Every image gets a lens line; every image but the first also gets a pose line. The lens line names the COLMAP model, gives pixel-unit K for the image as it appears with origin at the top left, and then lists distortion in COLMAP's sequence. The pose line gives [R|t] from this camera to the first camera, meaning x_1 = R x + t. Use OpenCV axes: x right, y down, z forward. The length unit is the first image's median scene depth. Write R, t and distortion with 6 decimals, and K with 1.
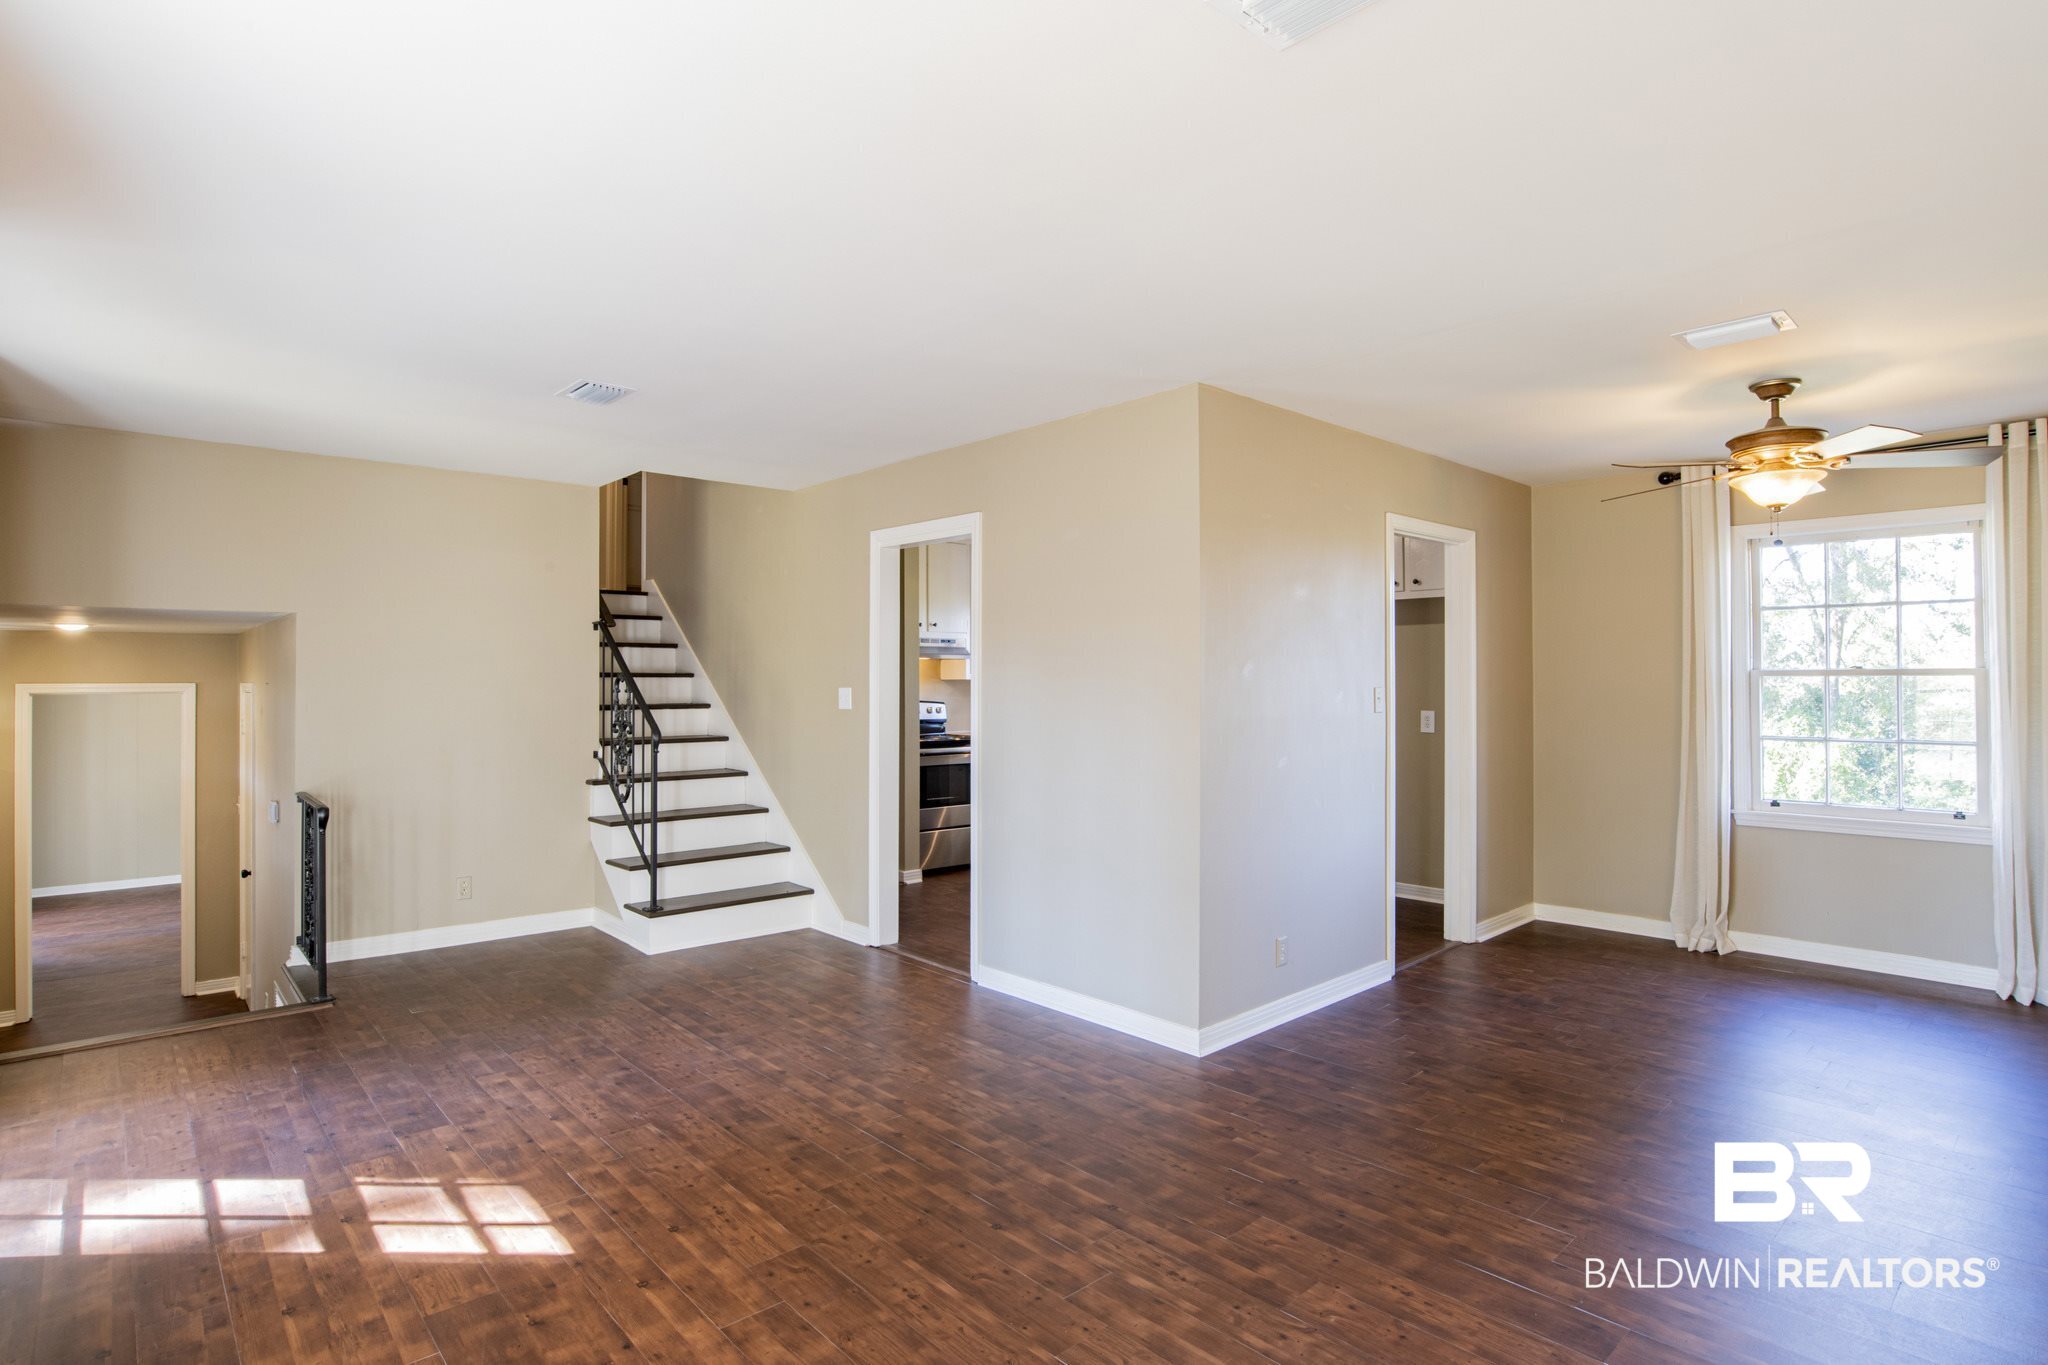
lens RADIAL K [[1044.5, 0, 1033.5], [0, 1044.5, 673.2], [0, 0, 1]] dist [-0.061213, 0.019933]
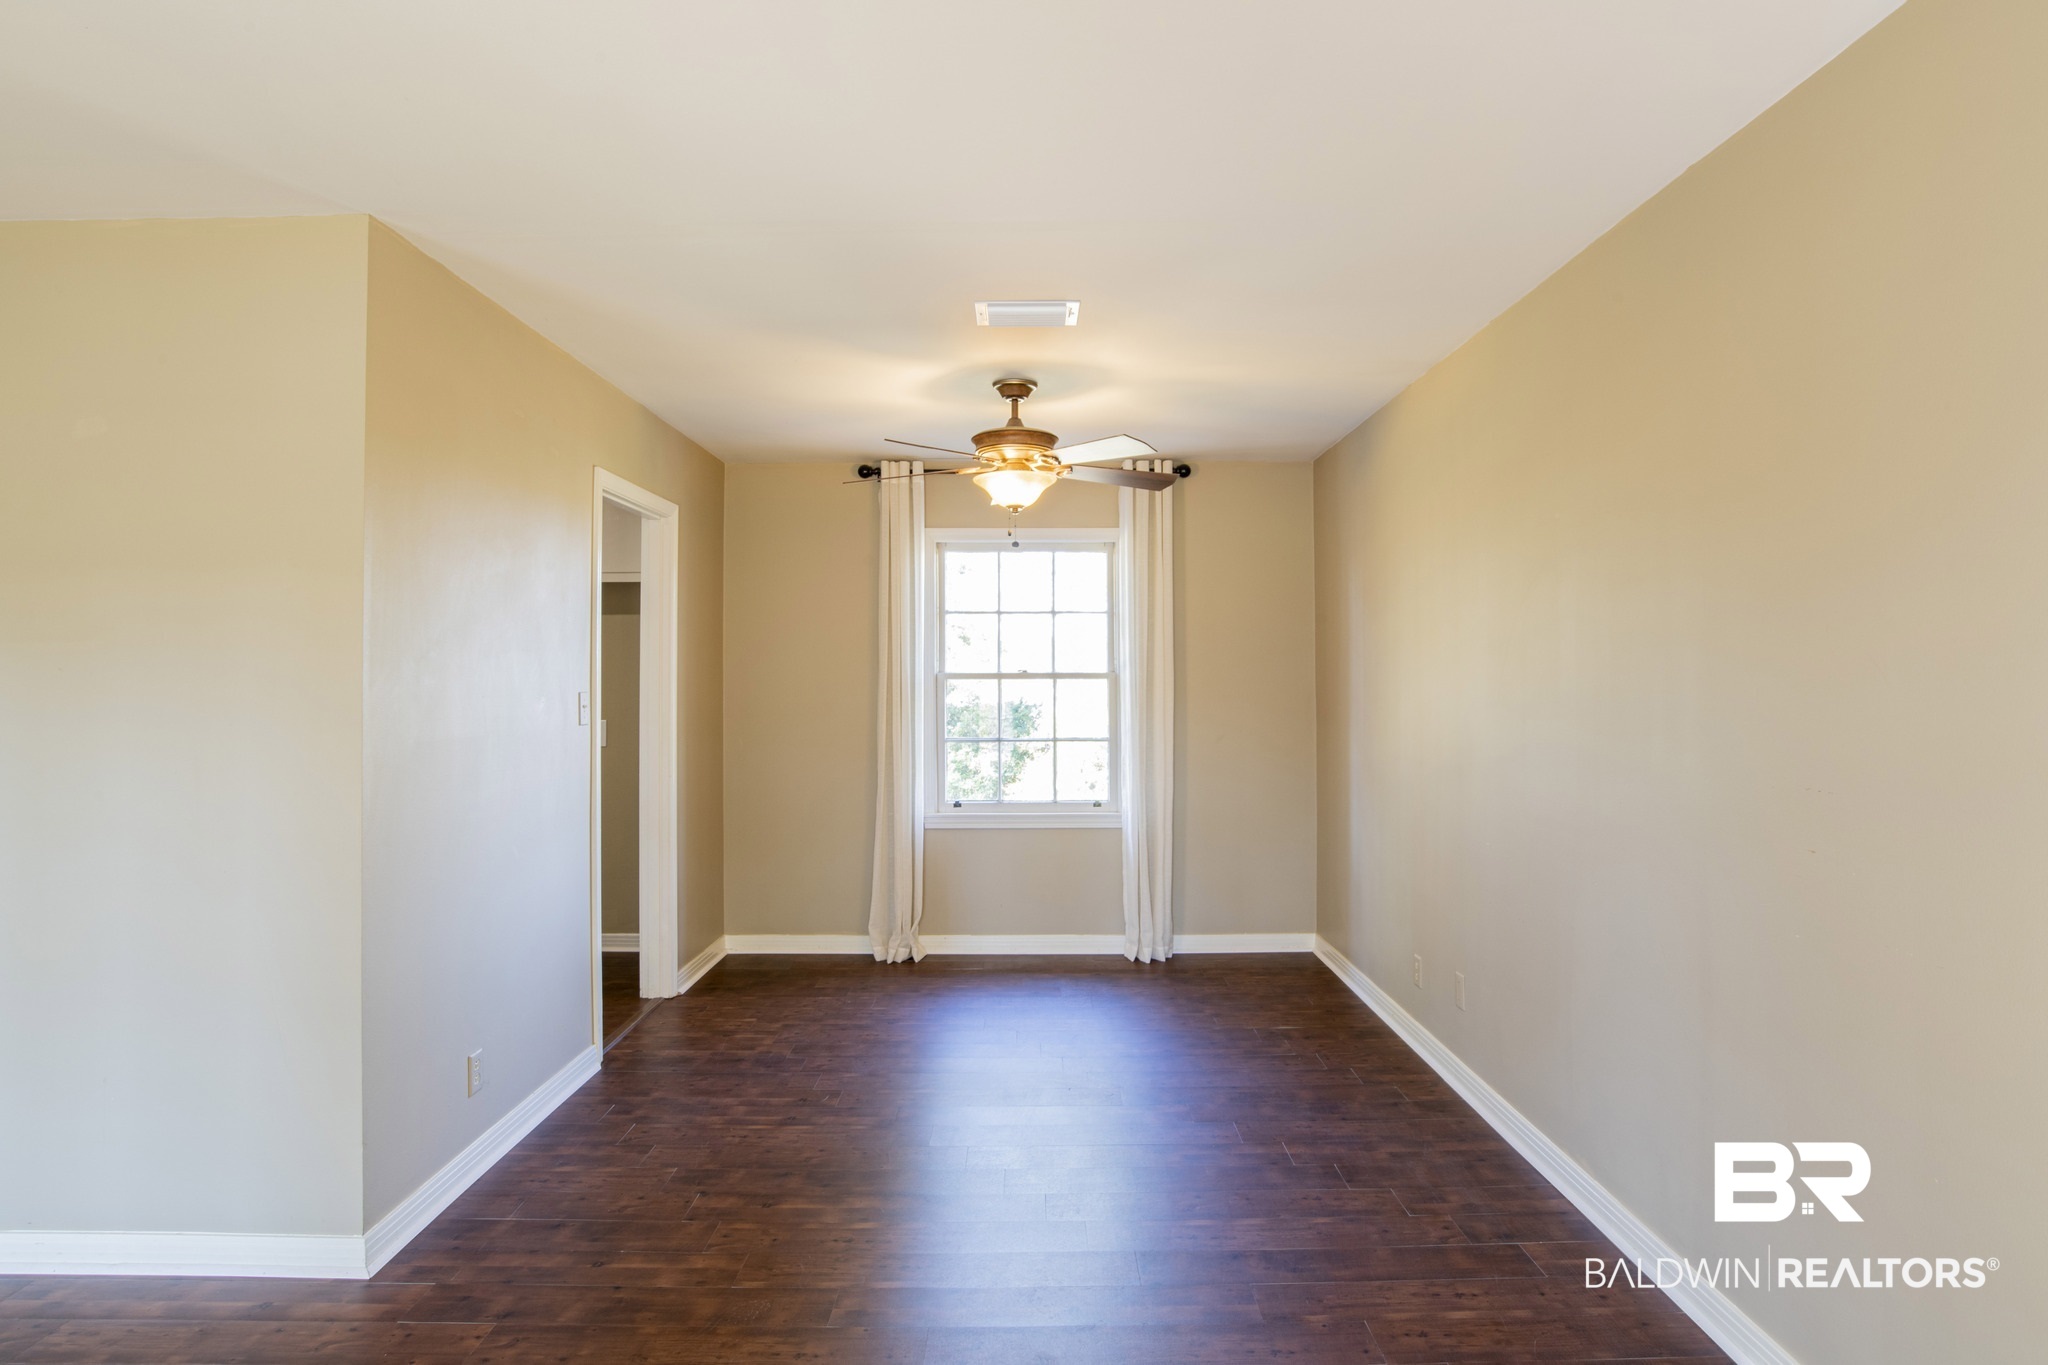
lens RADIAL K [[1115.0, 0, 1034.9], [0, 1115.0, 671.5], [0, 0, 1]] dist [-0.067436, 0.030032]
pose [[0.677355, 0.006989, 0.735623, -0.048229], [-0.004315, 0.999975, -0.005528, 0.001422], [-0.735644, 0.000571, 0.677369, 0.235847]]
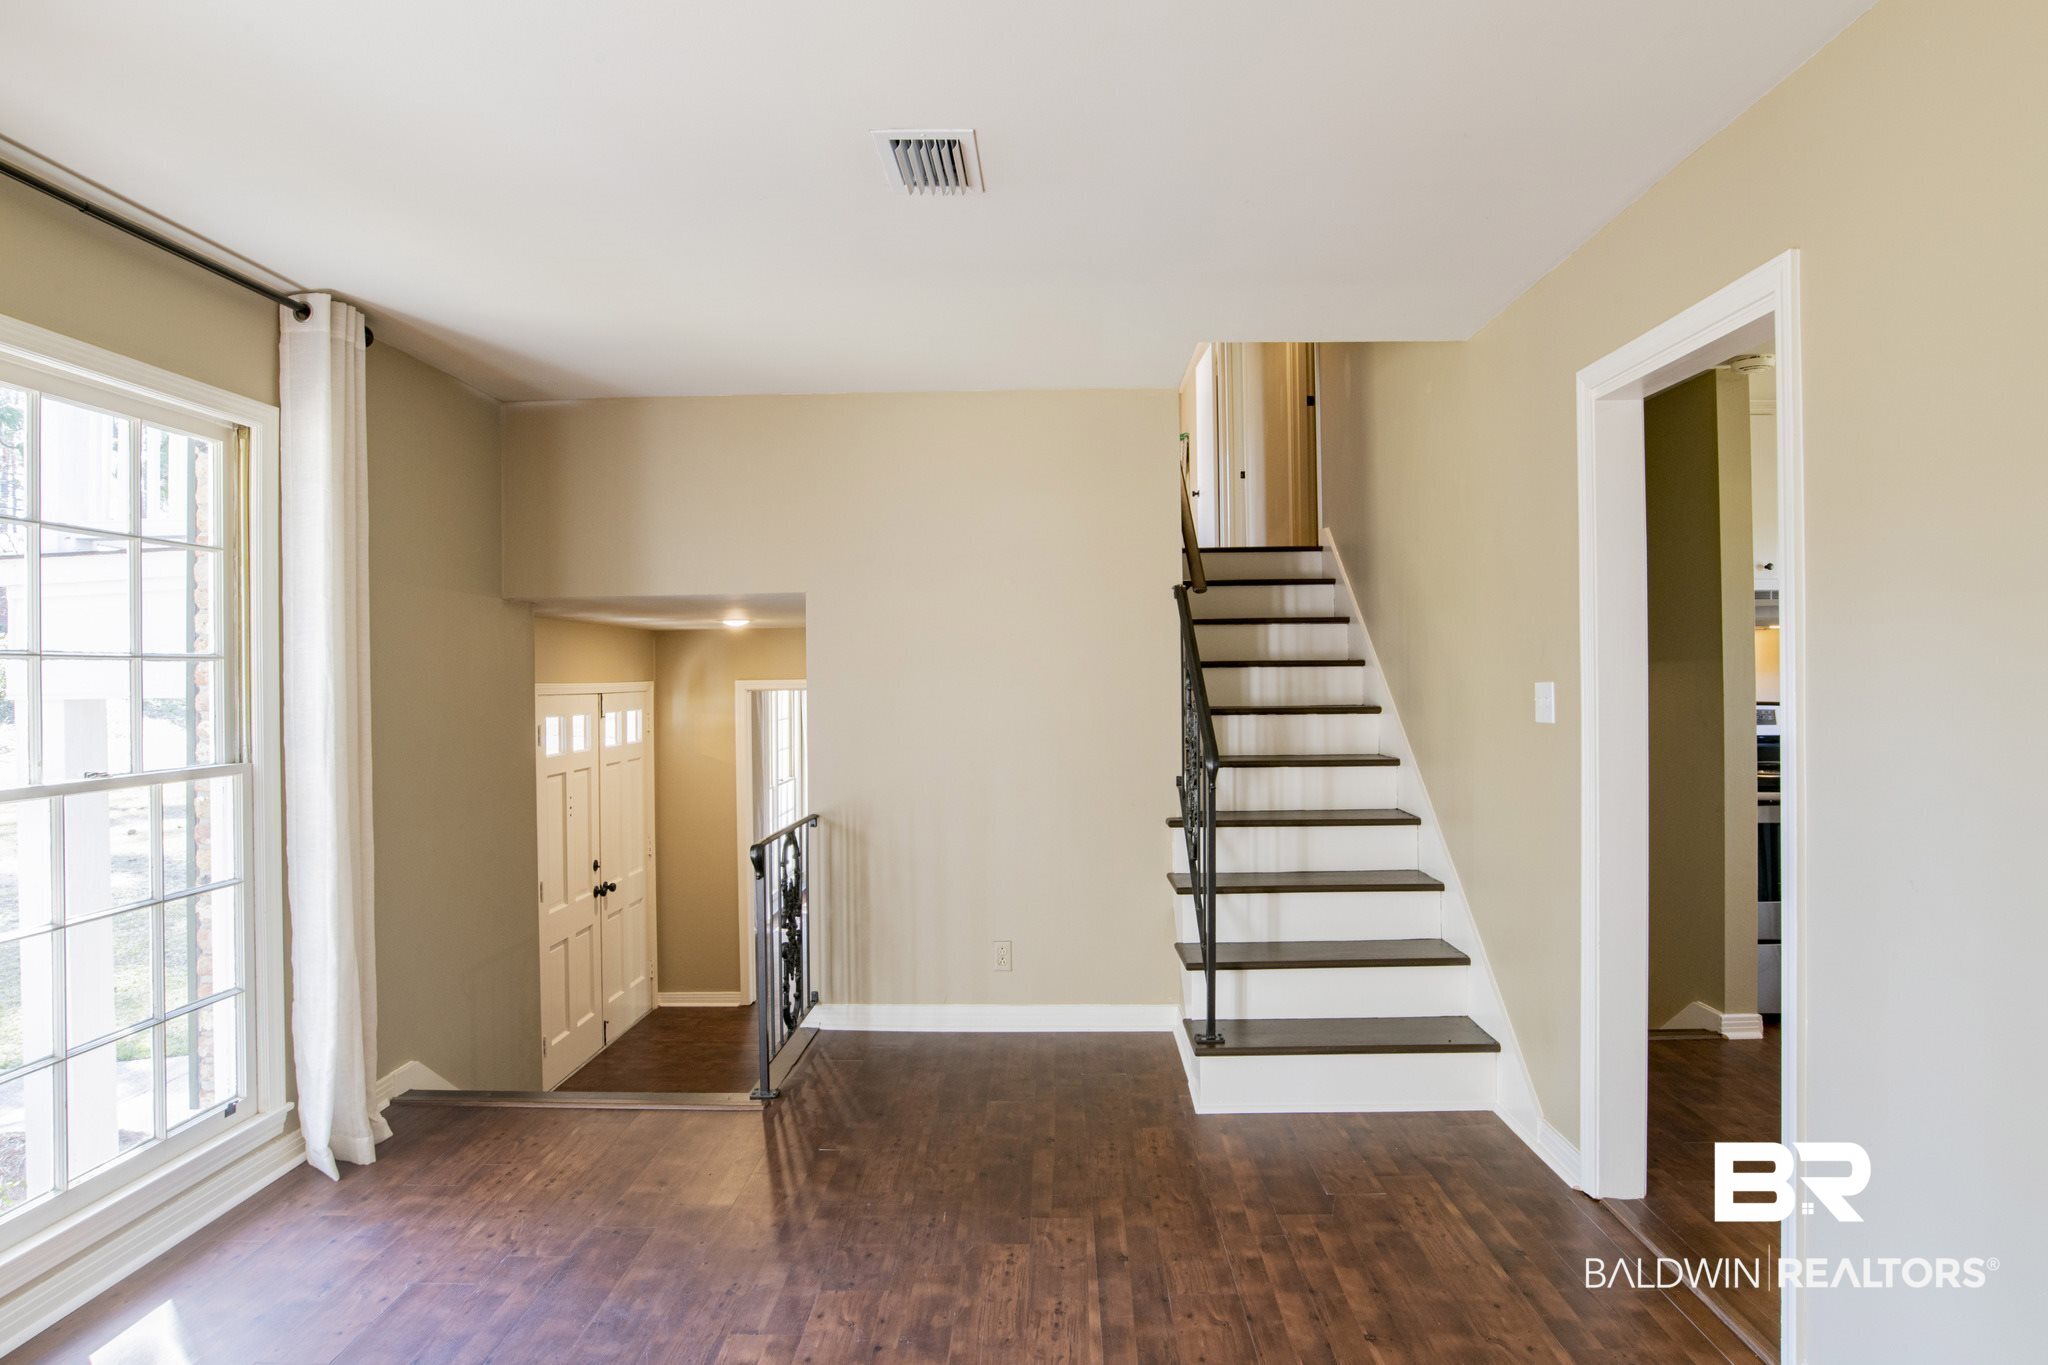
lens RADIAL K [[1136.5, 0, 1033.6], [0, 1136.5, 669.6], [0, 0, 1]] dist [-0.067495, 0.035853]
pose [[0.720985, -0.010551, -0.692870, 0.036785], [0.014875, 0.999889, 0.000252, 0.005087], [0.692791, -0.010488, 0.721062, 0.569159]]
